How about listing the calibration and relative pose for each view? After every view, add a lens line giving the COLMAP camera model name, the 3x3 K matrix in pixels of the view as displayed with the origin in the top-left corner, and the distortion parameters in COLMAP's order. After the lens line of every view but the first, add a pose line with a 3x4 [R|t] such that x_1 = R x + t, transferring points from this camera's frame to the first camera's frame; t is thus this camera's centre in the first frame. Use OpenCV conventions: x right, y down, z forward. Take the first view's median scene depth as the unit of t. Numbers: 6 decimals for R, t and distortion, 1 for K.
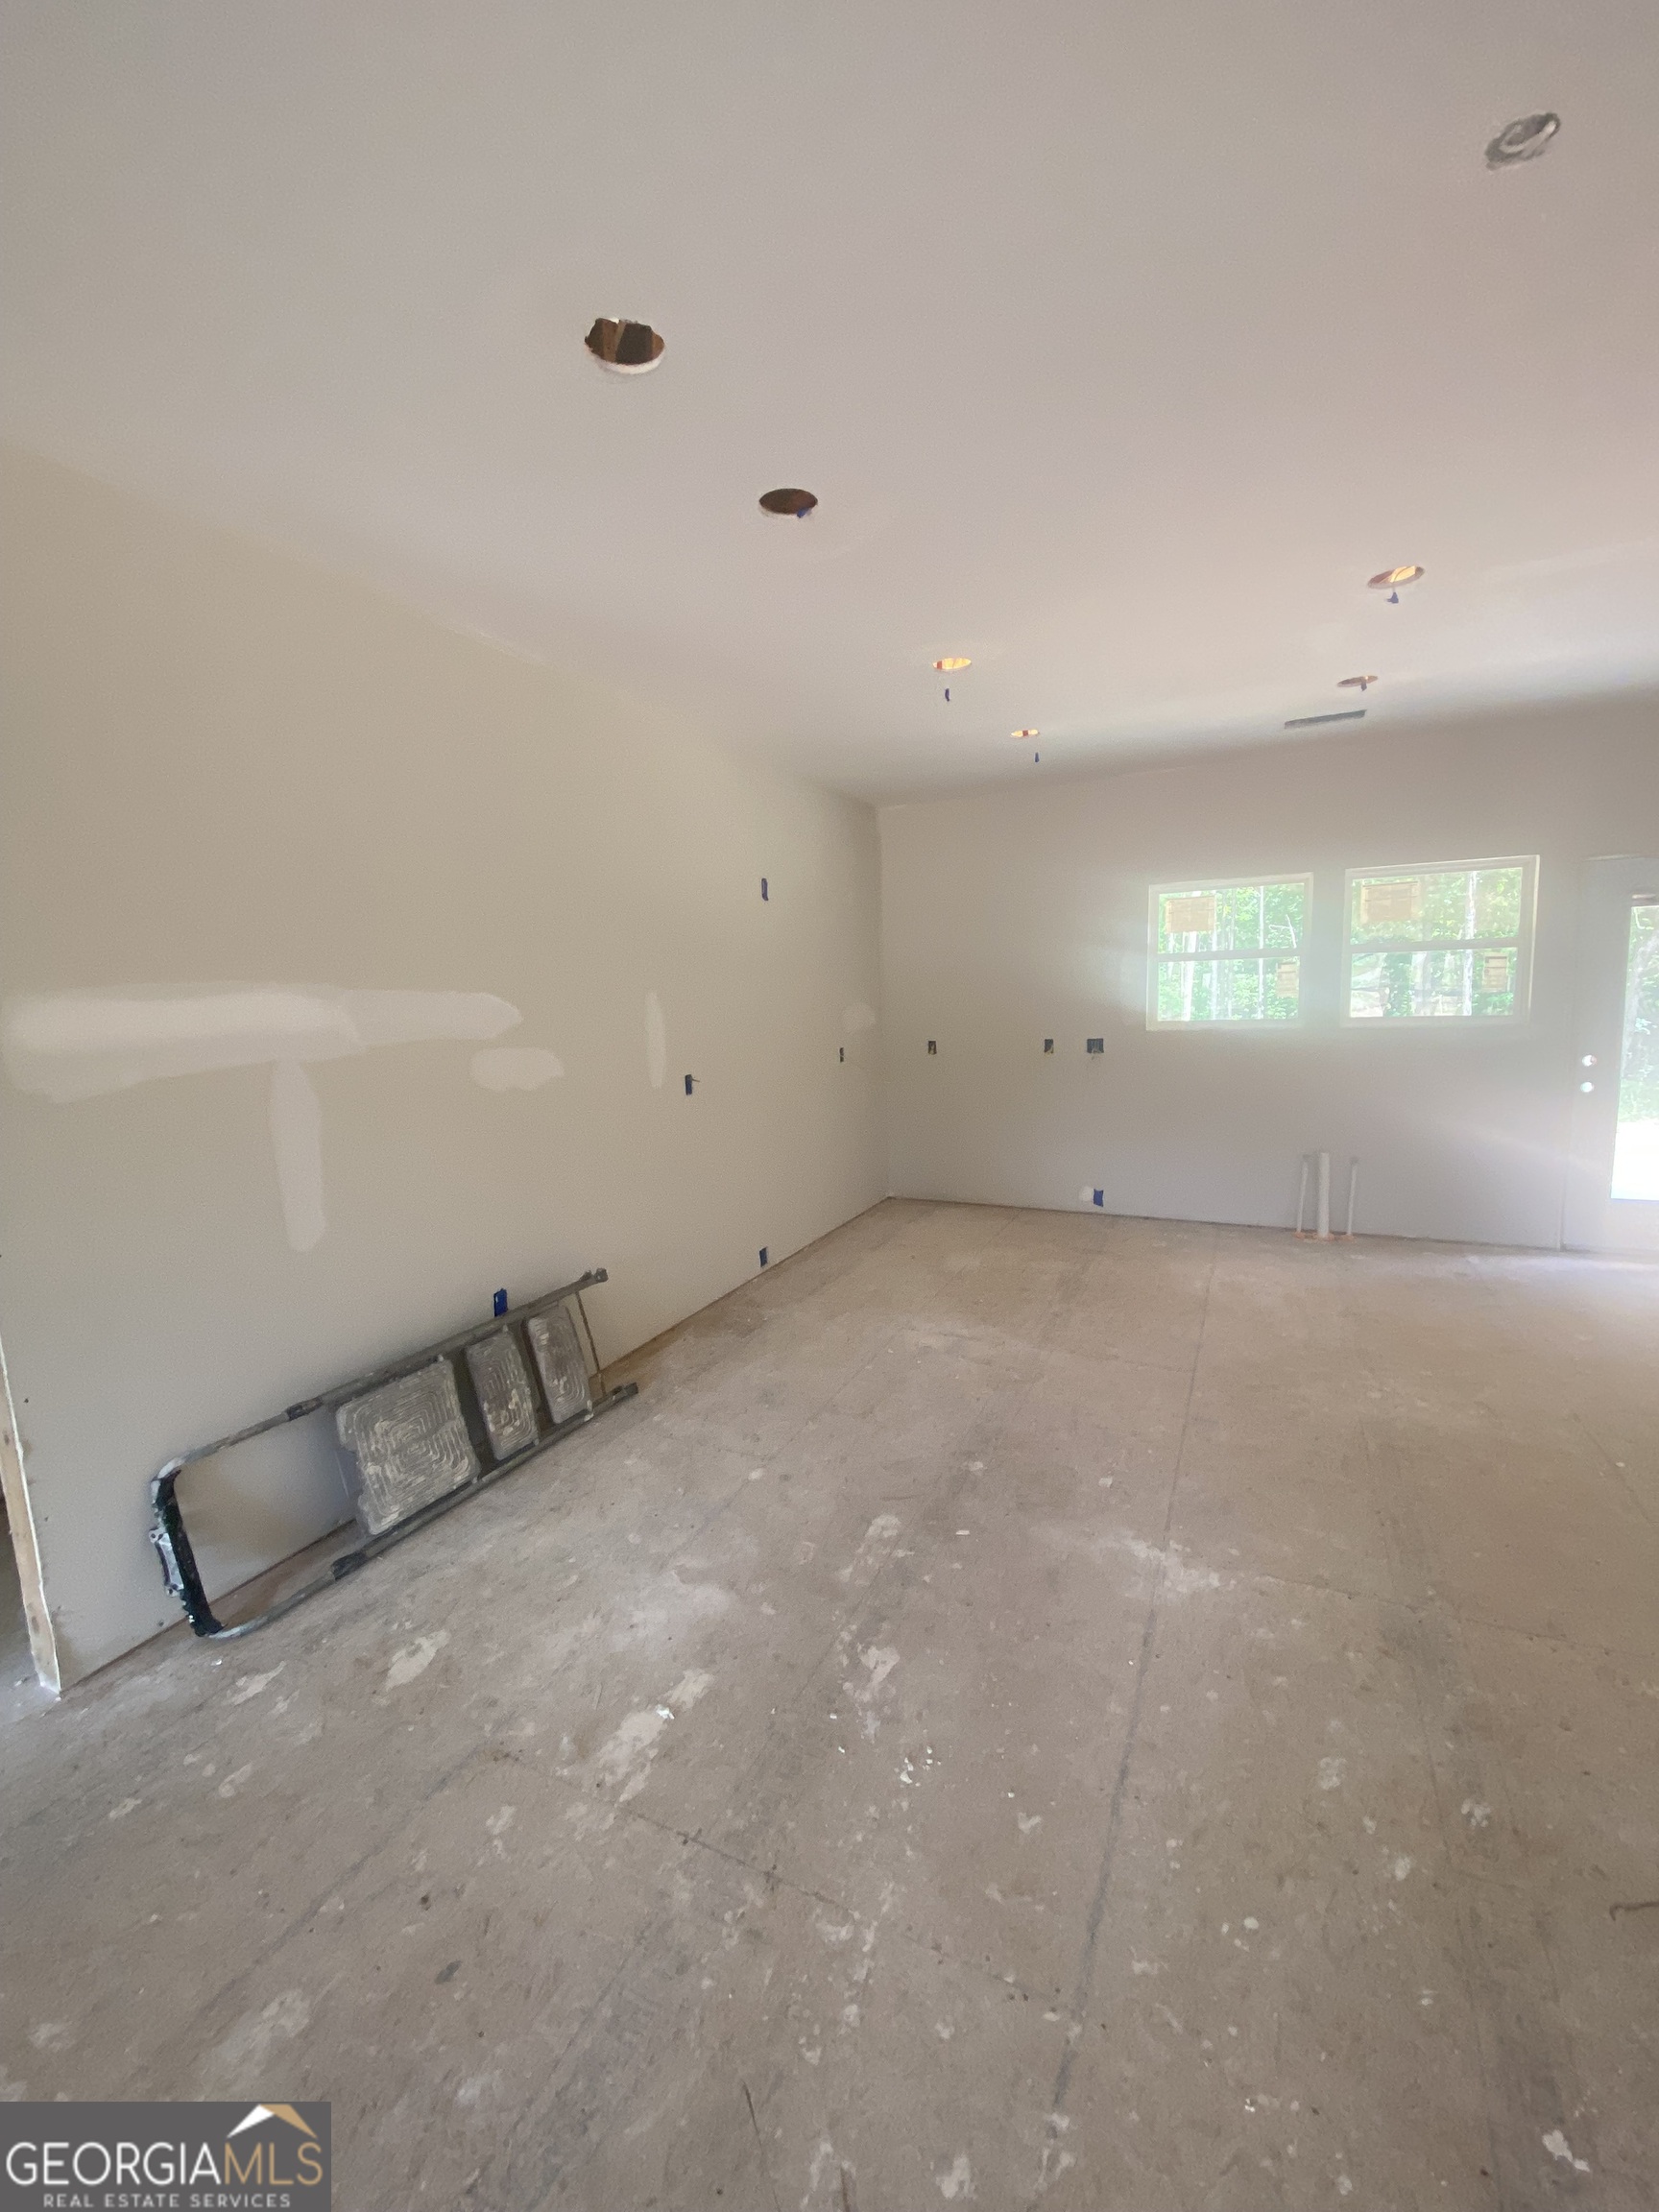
lens RADIAL K [[898.0, 0, 817.1], [0, 898.0, 1098.3], [0, 0, 1]] dist [0.022065, -0.021522]
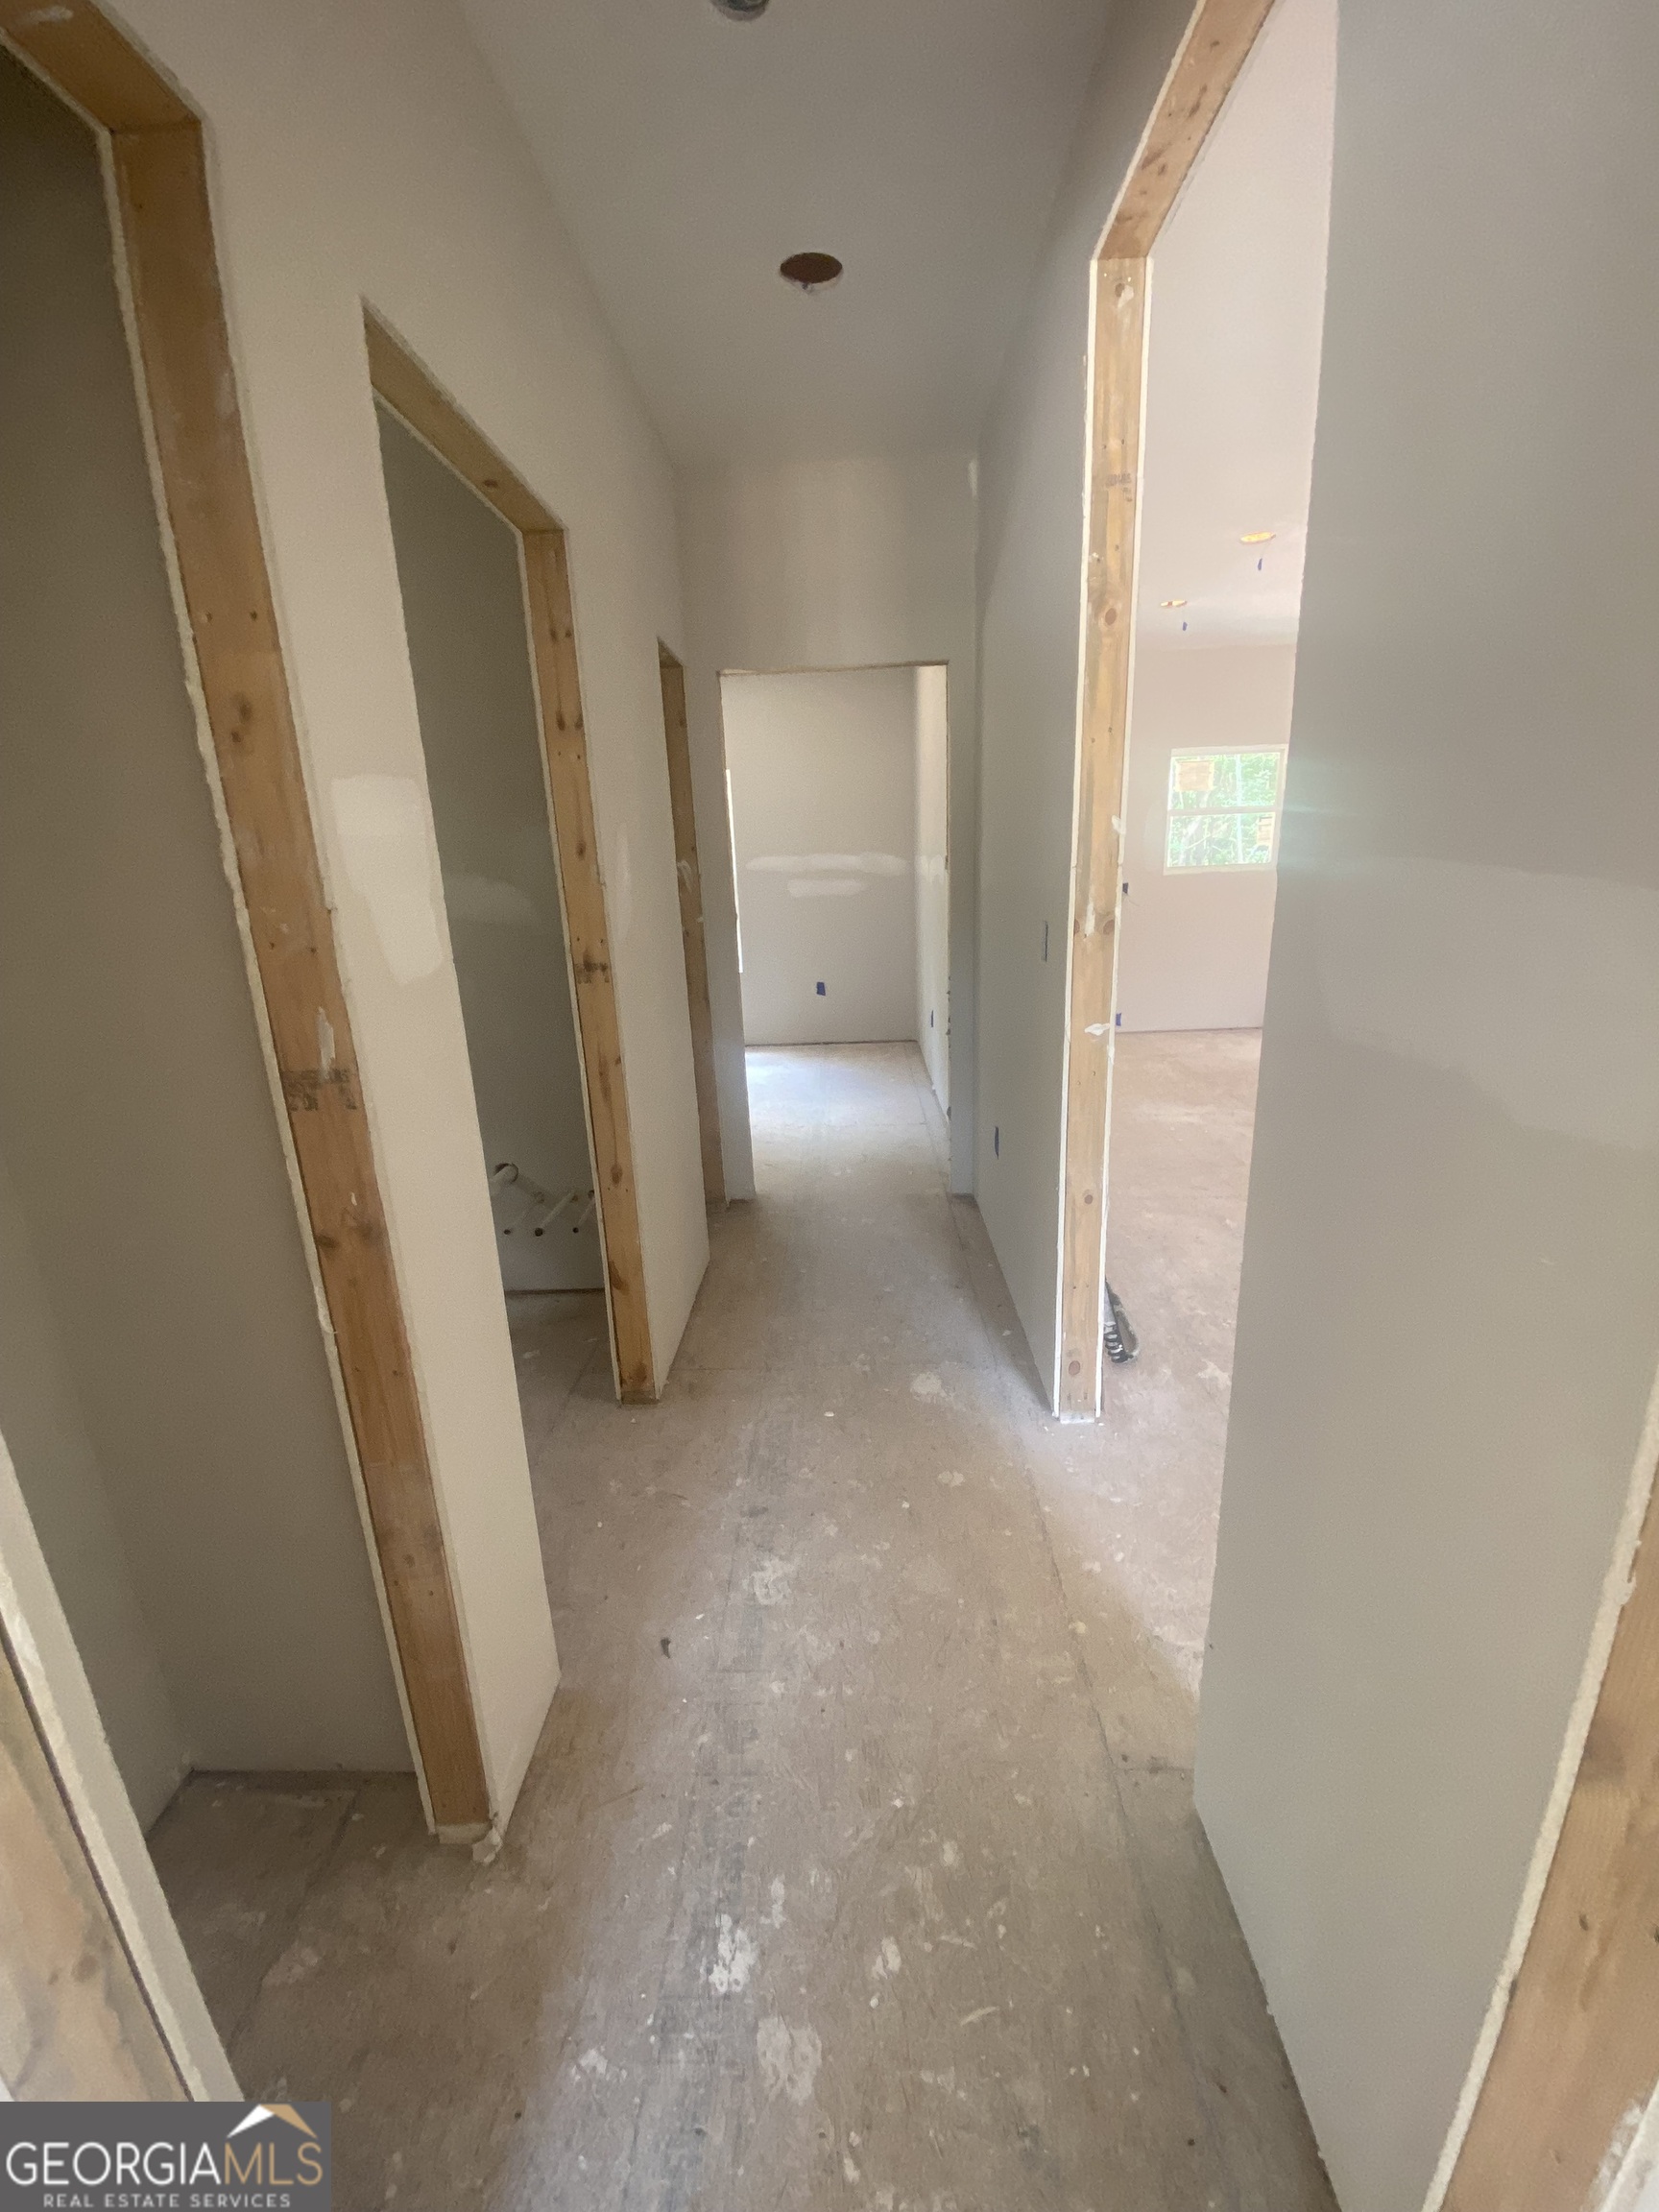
lens RADIAL K [[894.5, 0, 823.6], [0, 894.5, 1104.9], [0, 0, 1]] dist [0.023844, -0.021797]
pose [[0.909148, -0.109419, 0.401842, -1.020475], [0.056452, 0.988341, 0.141401, 0.060835], [-0.412629, -0.105870, 0.904726, 0.105710]]
